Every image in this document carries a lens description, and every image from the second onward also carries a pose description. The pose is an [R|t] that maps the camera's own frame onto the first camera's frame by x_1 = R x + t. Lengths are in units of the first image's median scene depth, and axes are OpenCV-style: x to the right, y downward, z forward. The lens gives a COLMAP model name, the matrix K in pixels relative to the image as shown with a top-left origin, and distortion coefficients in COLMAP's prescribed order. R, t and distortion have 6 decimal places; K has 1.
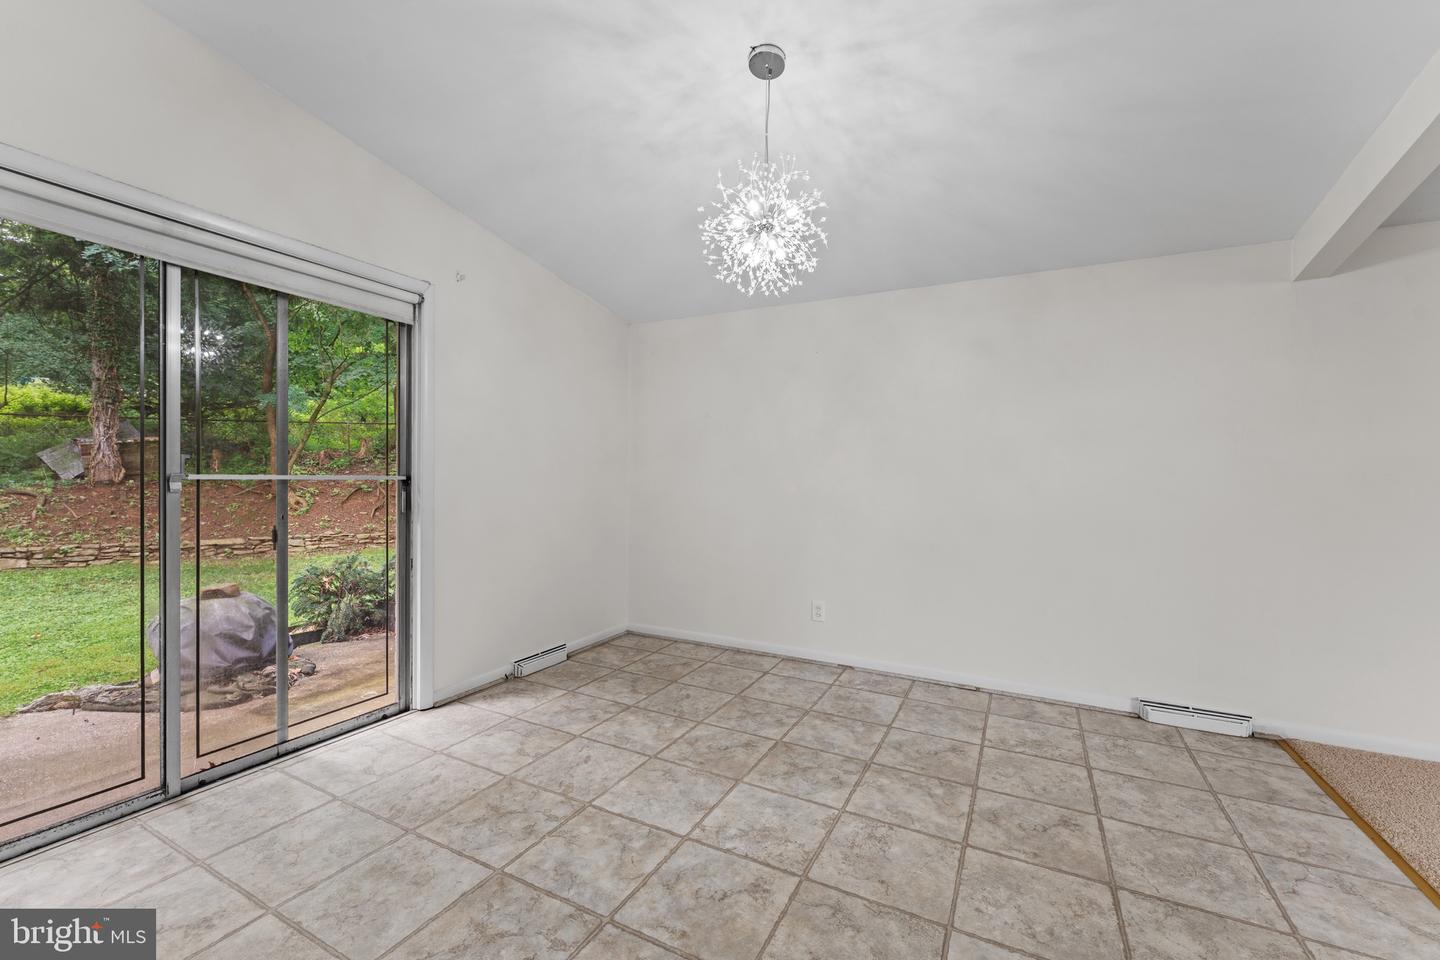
lens RADIAL K [[574.6, 0, 729.6], [0, 574.6, 488.3], [0, 0, 1]] dist [0.001271, -0.000439]
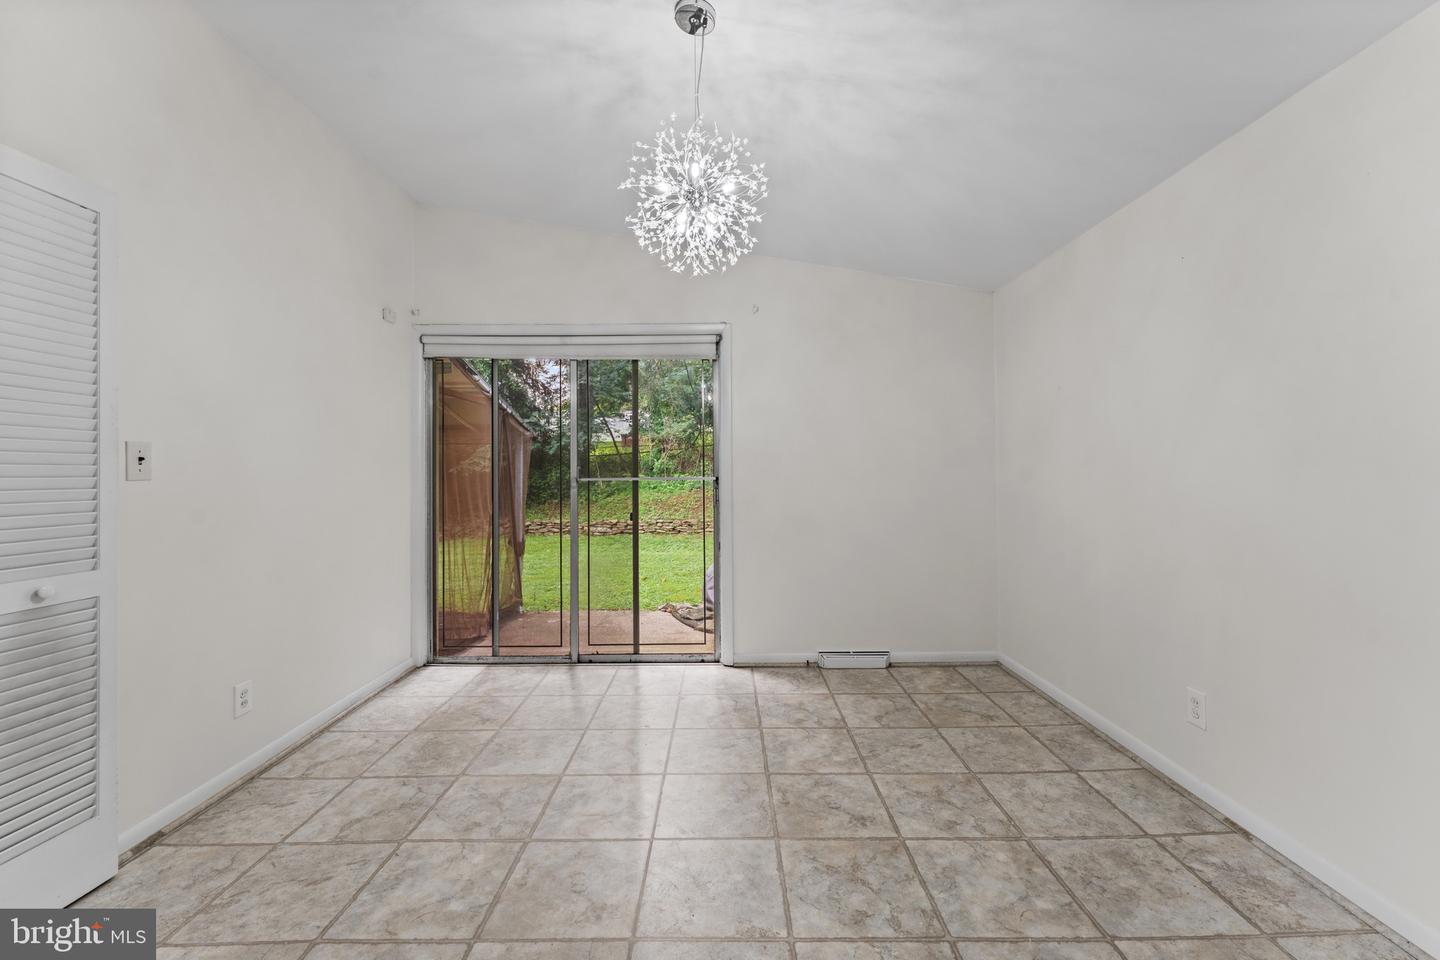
lens RADIAL K [[574.6, 0, 729.8], [0, 574.6, 471.0], [0, 0, 1]] dist [0.001271, -0.000439]
pose [[0.473407, -0.016952, -0.880681, 0.582741], [-0.006341, 0.999723, -0.022652, -0.006373], [0.880821, 0.016308, 0.473169, 0.422976]]
